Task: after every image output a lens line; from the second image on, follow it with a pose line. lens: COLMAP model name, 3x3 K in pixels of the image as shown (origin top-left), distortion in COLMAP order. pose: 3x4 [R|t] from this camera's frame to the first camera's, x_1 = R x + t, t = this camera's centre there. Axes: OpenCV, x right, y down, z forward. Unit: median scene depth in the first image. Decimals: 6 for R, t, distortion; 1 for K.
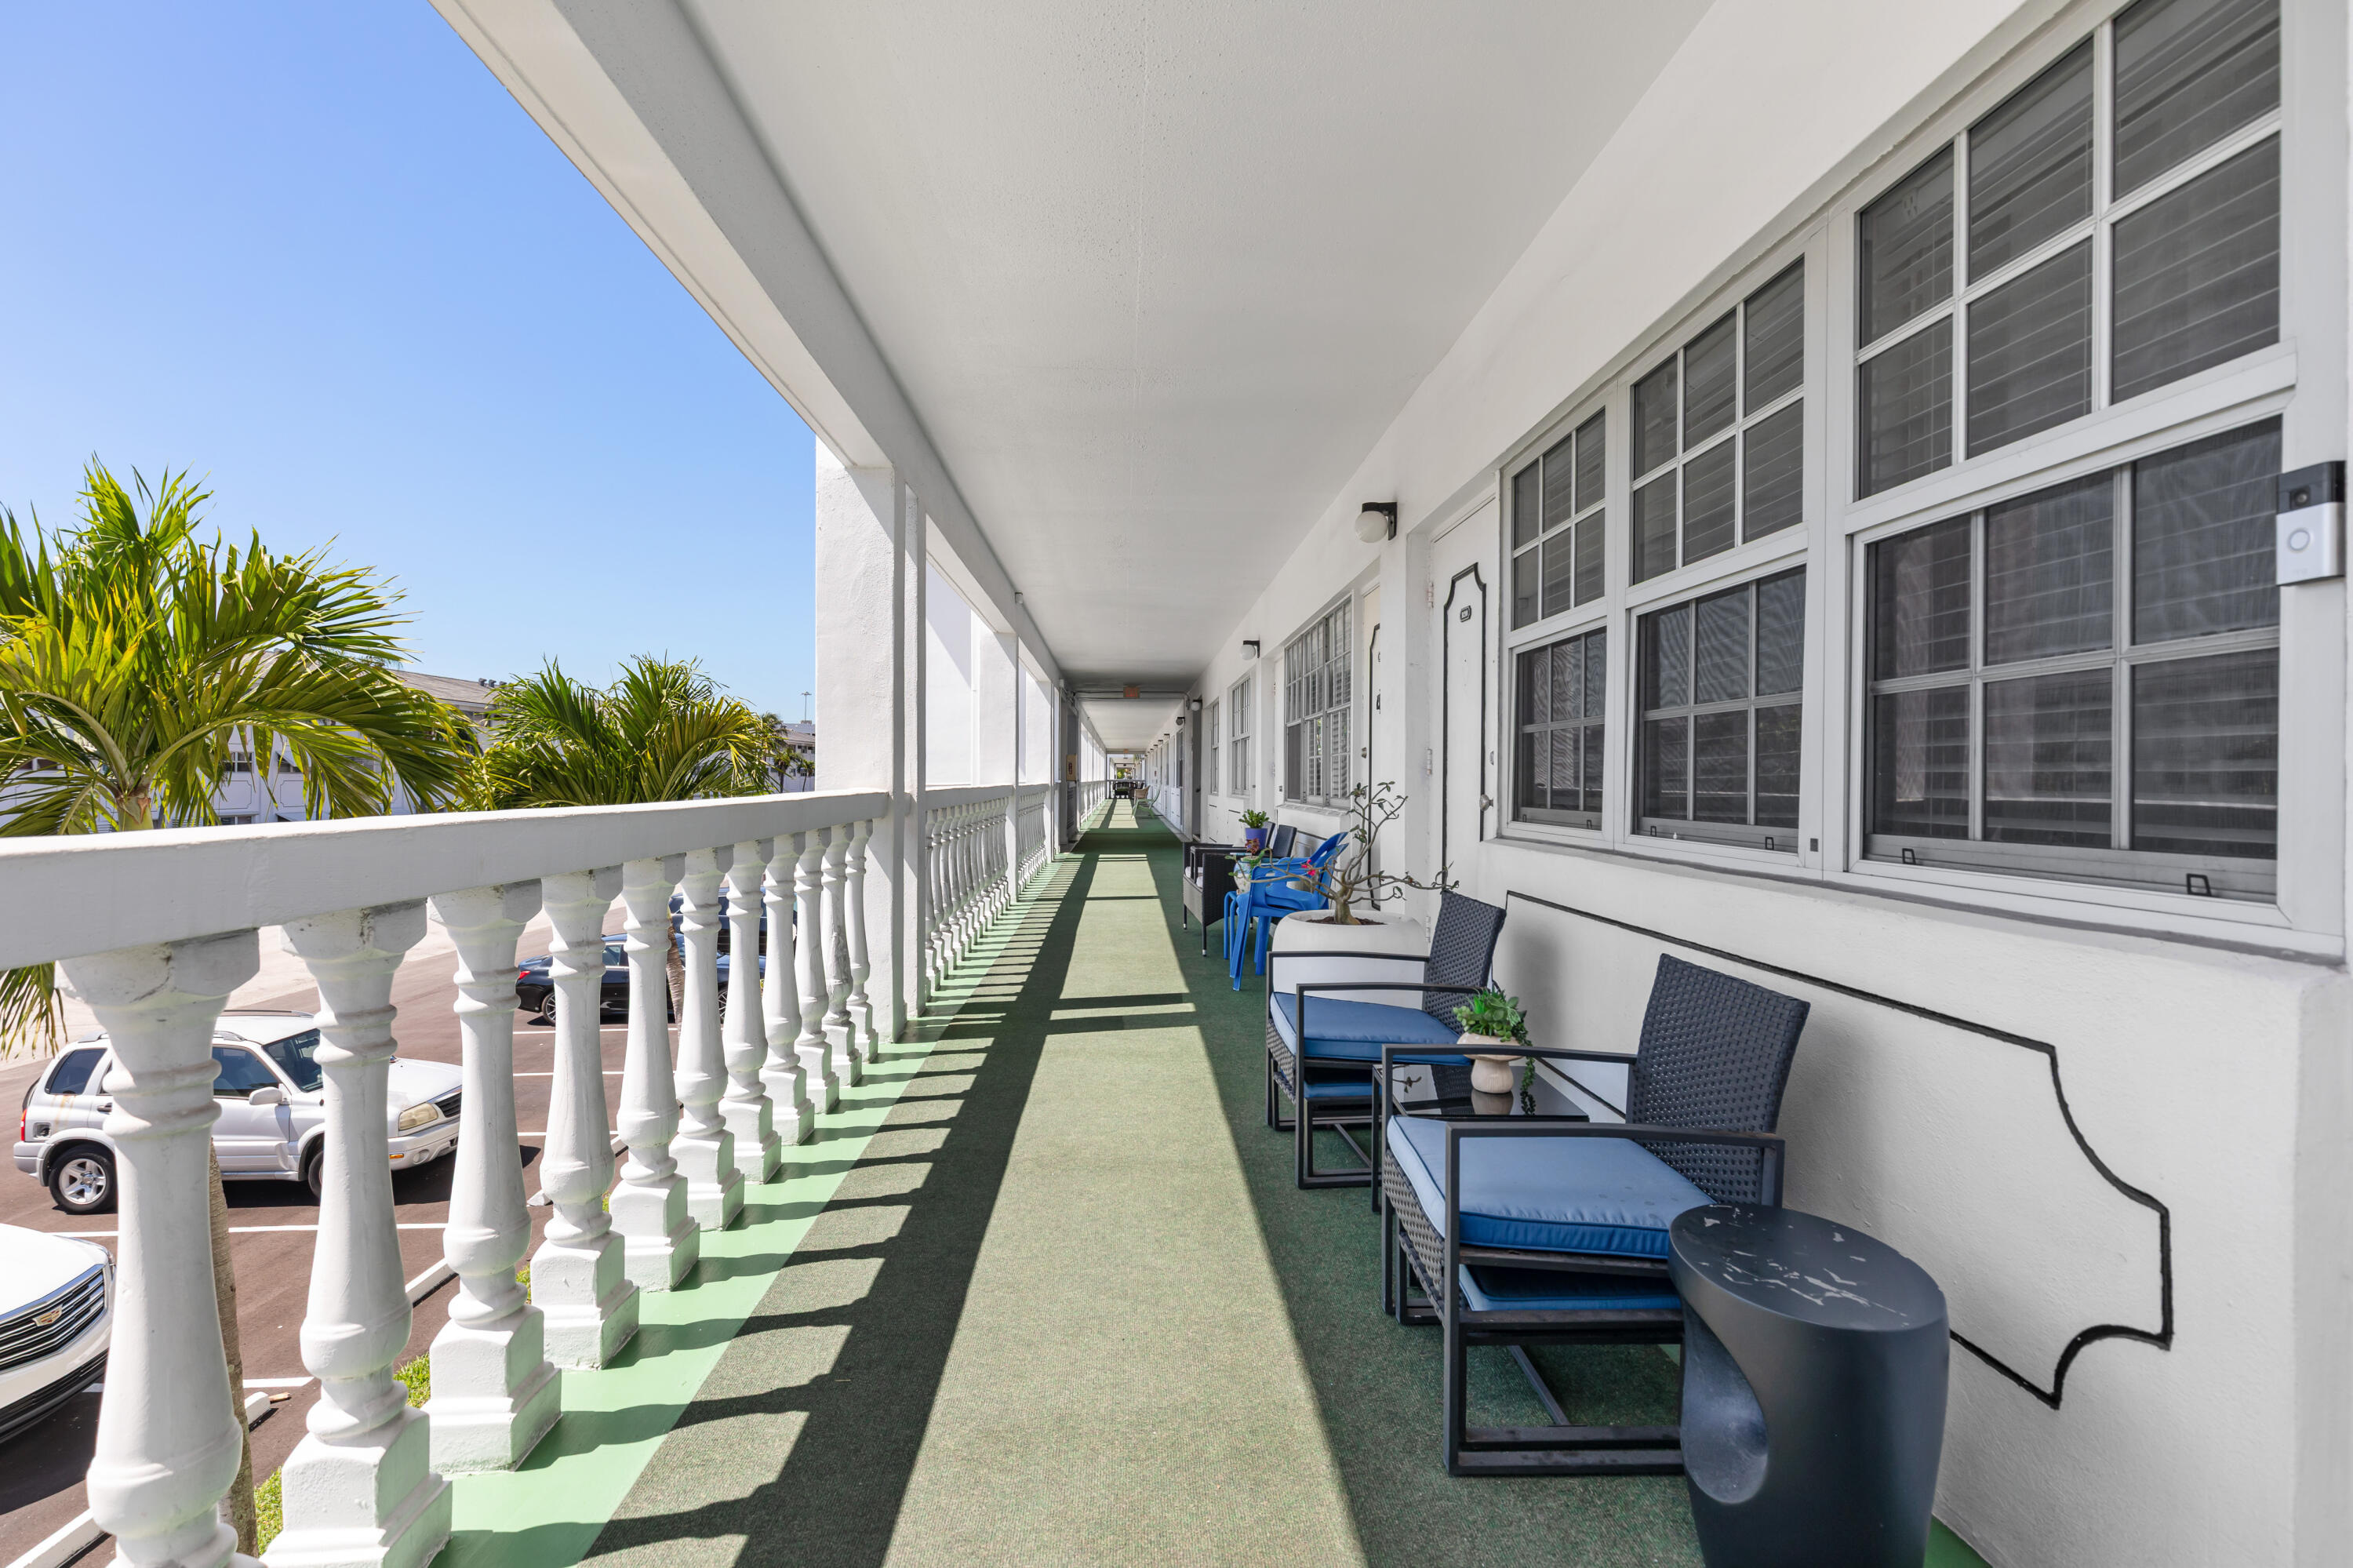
lens RADIAL K [[1053.7, 0, 1226.2], [0, 1053.7, 778.9], [0, 0, 1]] dist [-0.002242, -0.001024]
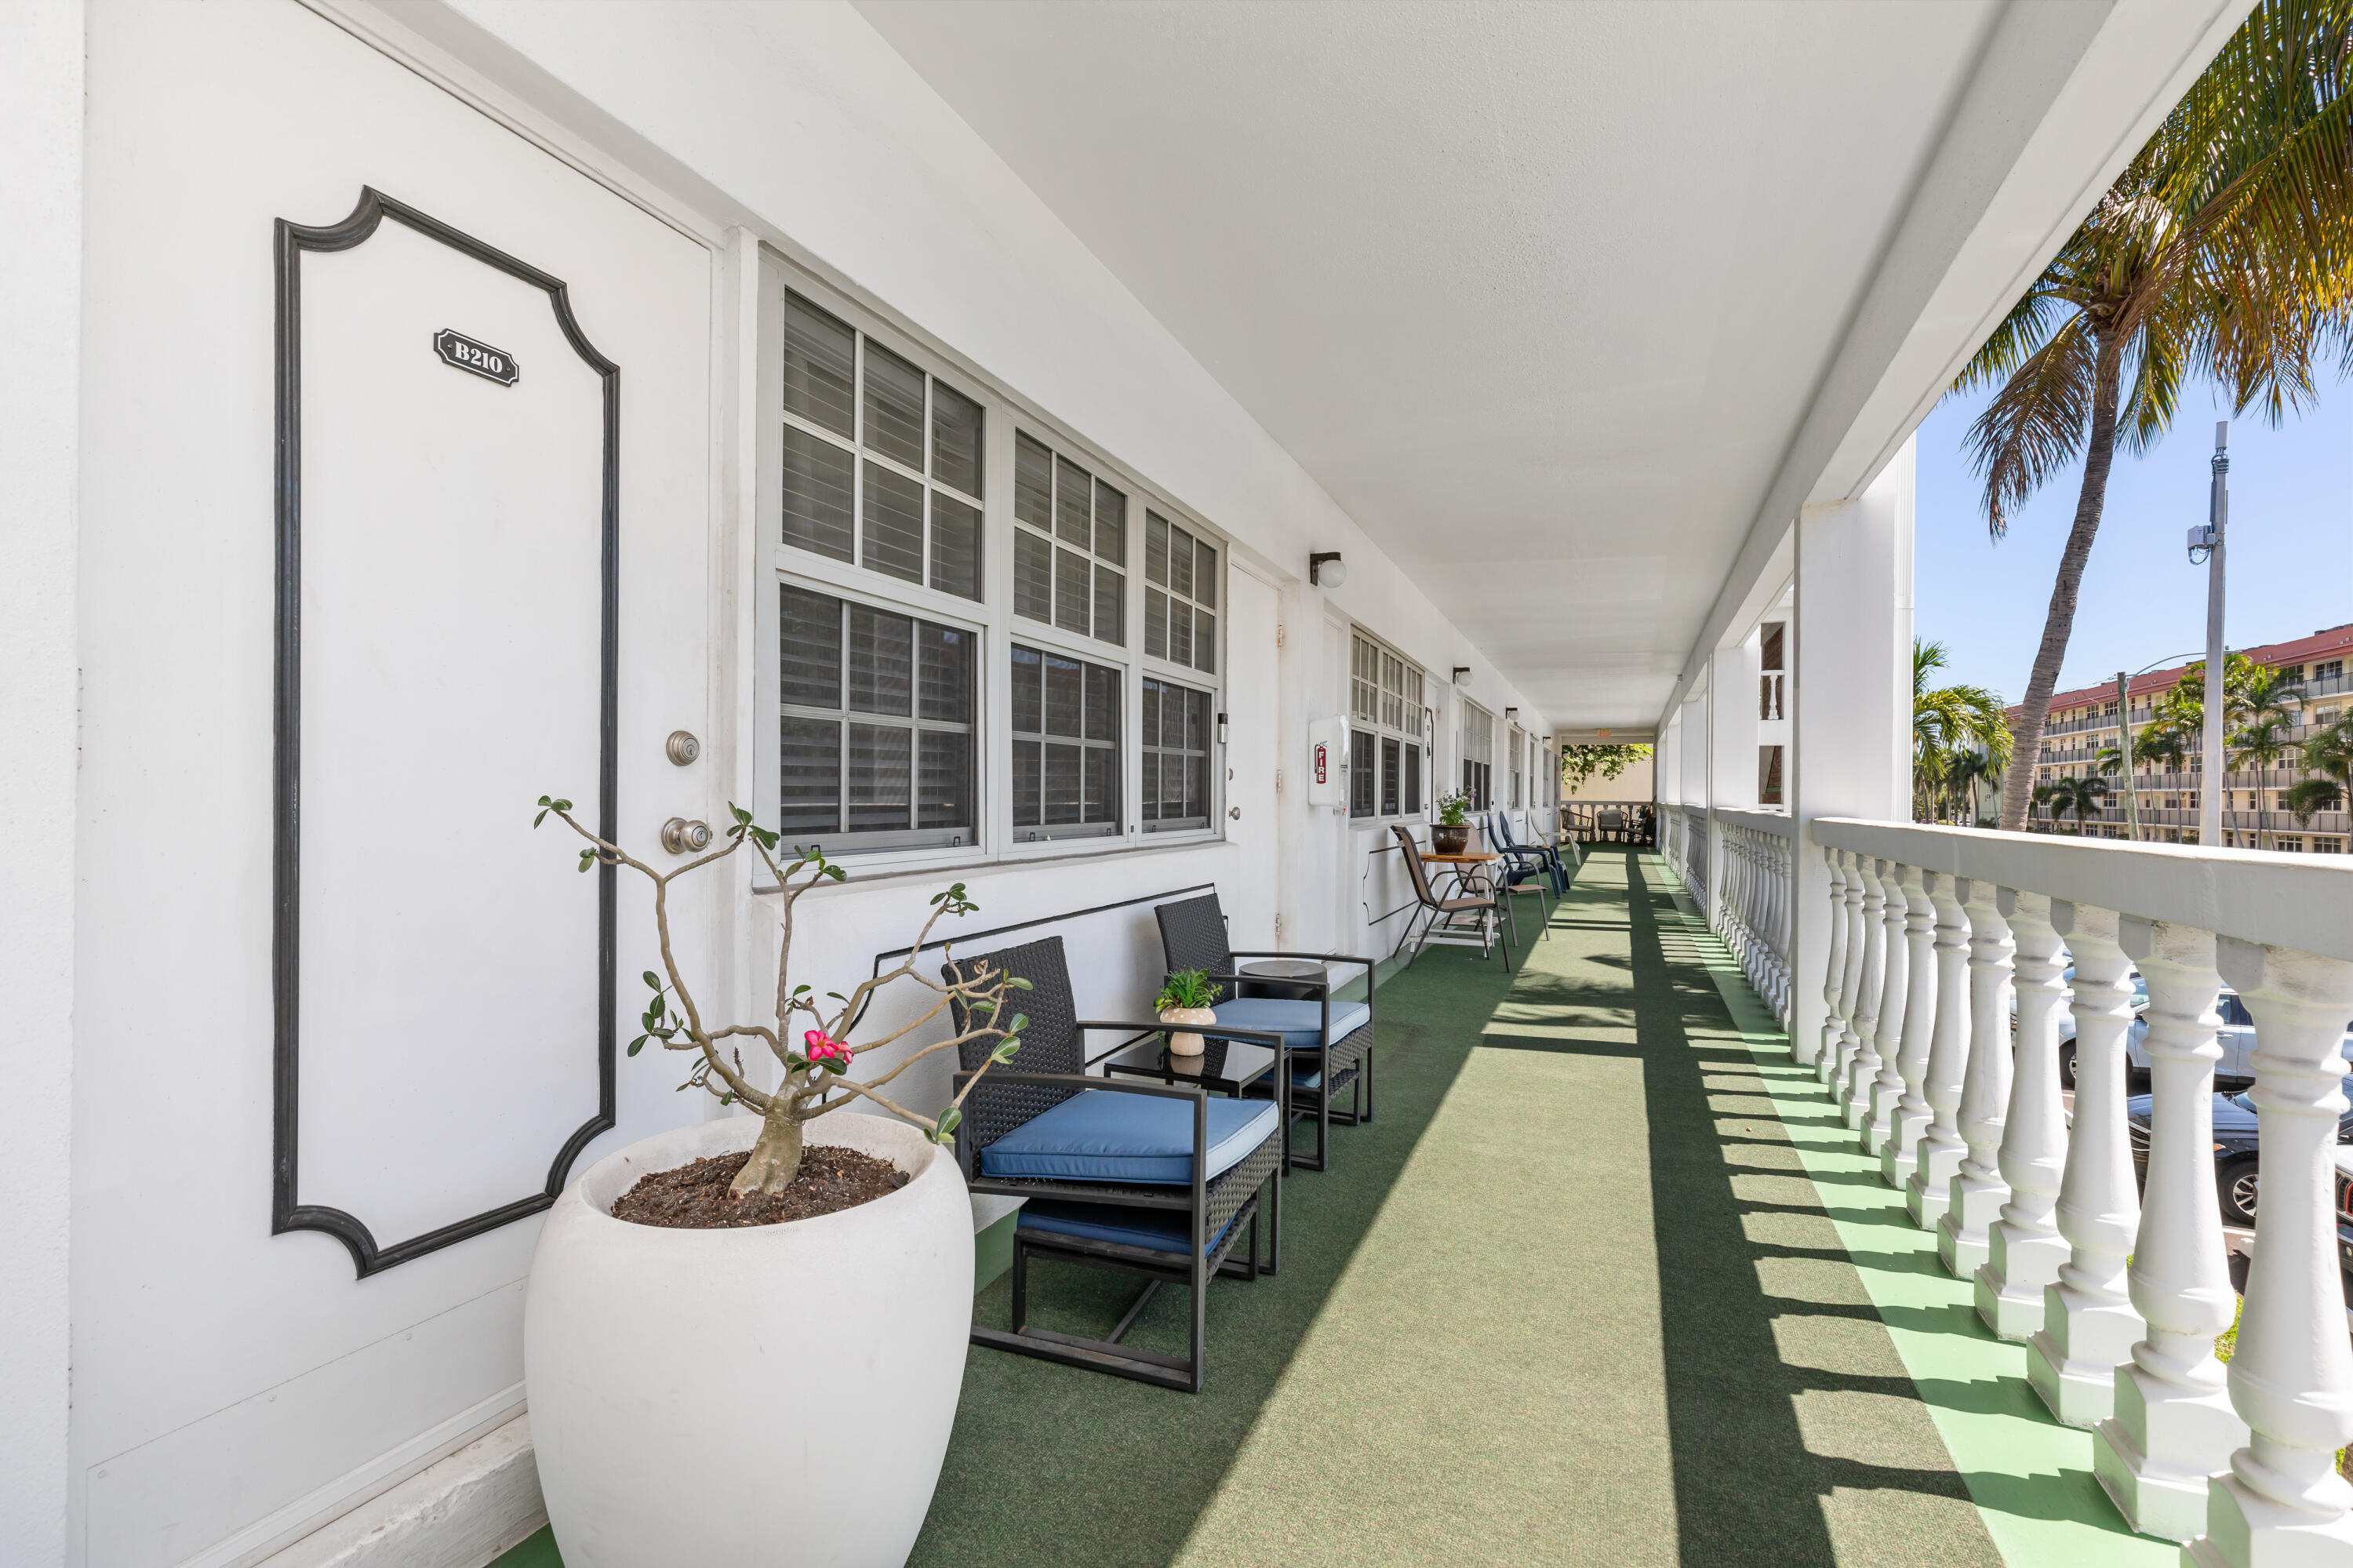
lens RADIAL K [[1052.0, 0, 1162.8], [0, 1052.0, 791.1], [0, 0, 1]] dist [0.006546, 0.000109]
pose [[-0.875330, -0.002828, 0.483517, -0.298162], [-0.005424, 0.999977, -0.003971, 0.002552], [-0.483495, -0.006099, -0.875326, 2.037955]]
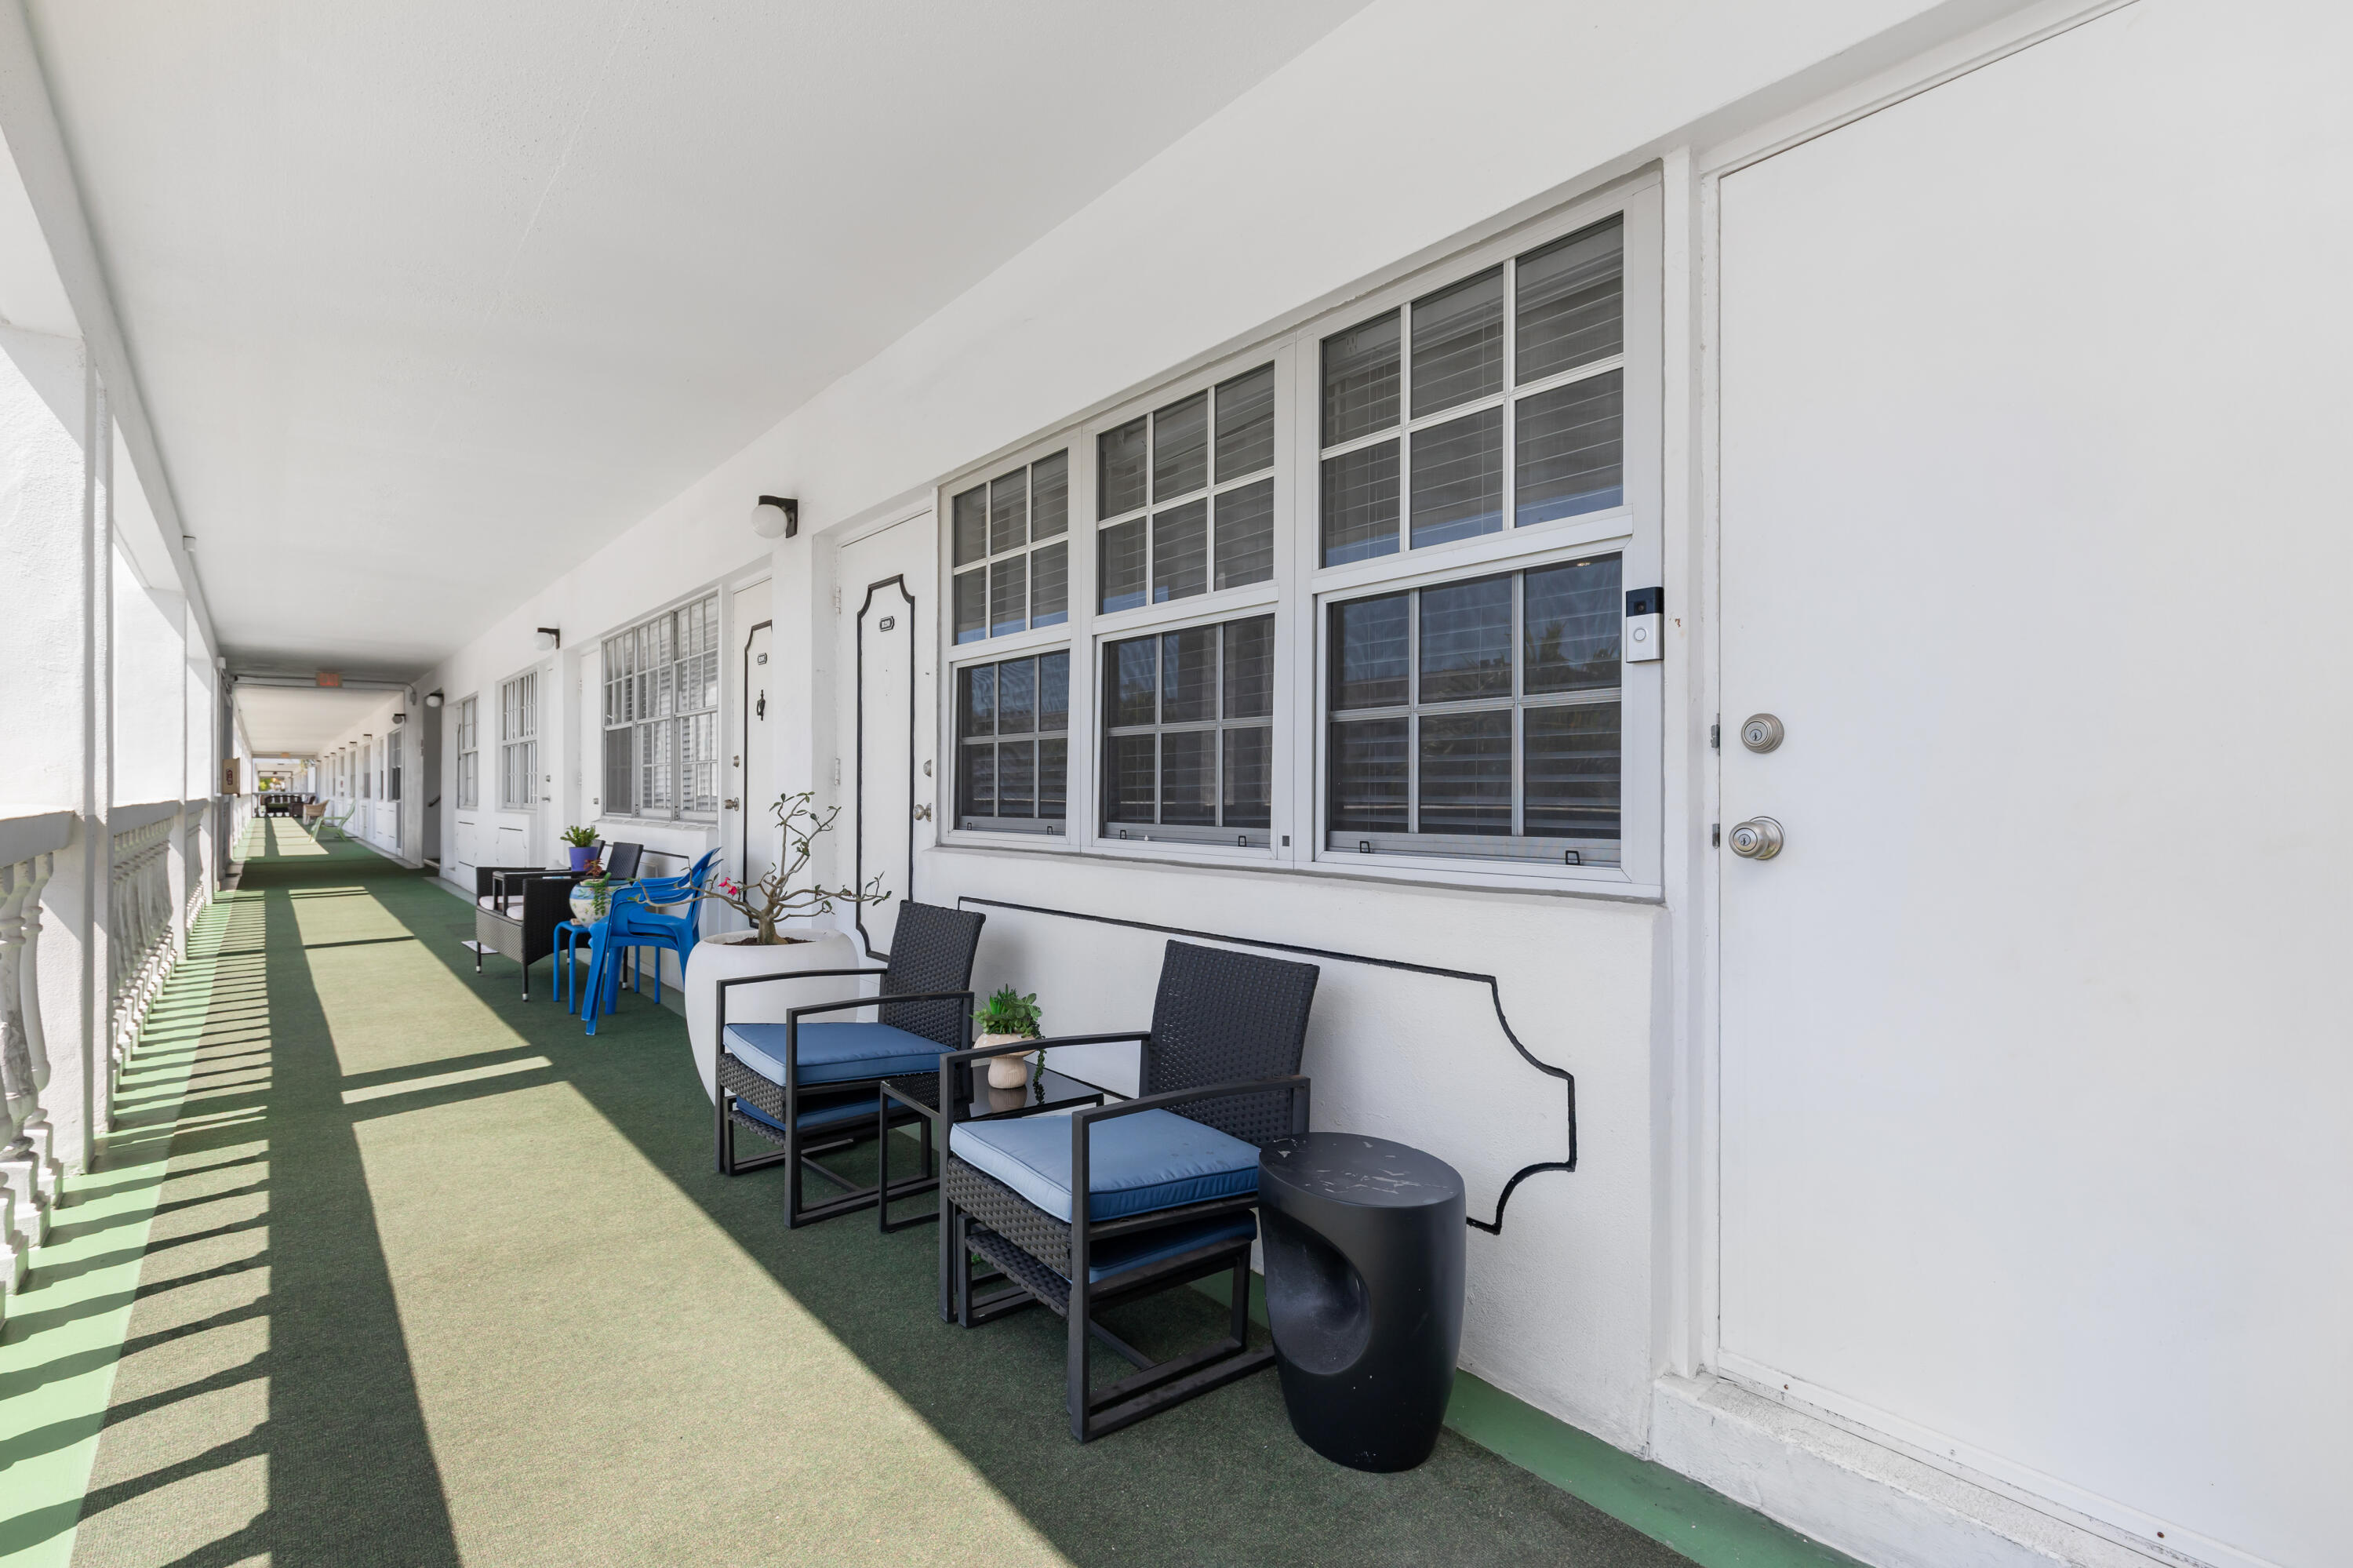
lens RADIAL K [[1059.6, 0, 1150.3], [0, 1059.6, 788.3], [0, 0, 1]] dist [0.003413, -0.000152]
pose [[0.824165, -0.002367, 0.566345, -0.228591], [0.002974, 0.999996, -0.000149, 0.000218], [-0.566342, 0.001808, 0.824169, 0.051681]]
